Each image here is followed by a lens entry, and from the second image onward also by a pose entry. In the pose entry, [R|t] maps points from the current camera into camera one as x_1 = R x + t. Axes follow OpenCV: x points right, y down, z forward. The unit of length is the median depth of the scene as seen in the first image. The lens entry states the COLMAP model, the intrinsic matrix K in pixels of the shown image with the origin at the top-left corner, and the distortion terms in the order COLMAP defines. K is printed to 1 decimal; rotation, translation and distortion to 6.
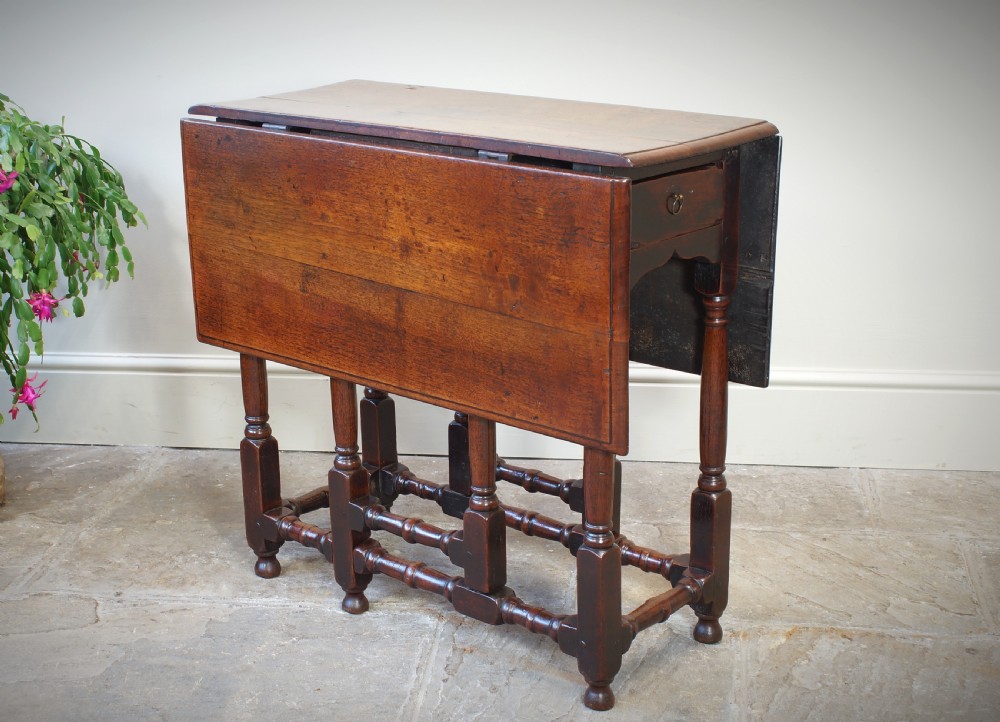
lens RADIAL K [[1631.9, 0, 452.3], [0, 1631.9, 364.5], [0, 0, 1]] dist [-0.040701, -0.041338]
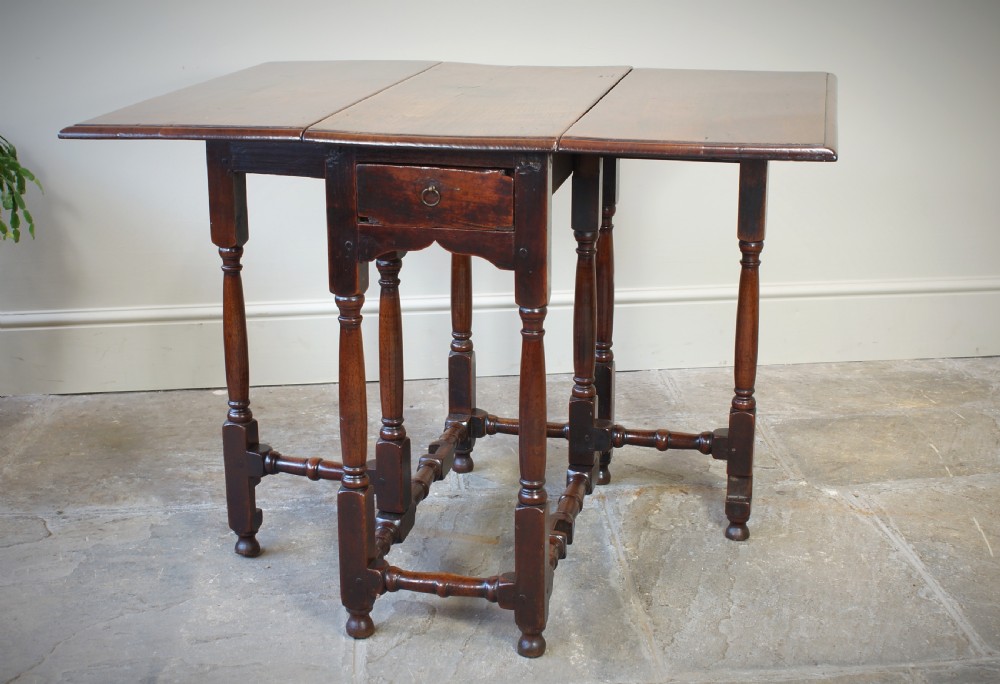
lens RADIAL K [[1568.8, 0, 516.7], [0, 1568.8, 340.4], [0, 0, 1]] dist [-0.068845, 0.130692]
pose [[0.971505, -0.060303, 0.229218, -0.141837], [0.061491, 0.998106, 0.001965, 0.040173], [-0.228902, 0.012186, 0.973373, -0.131735]]
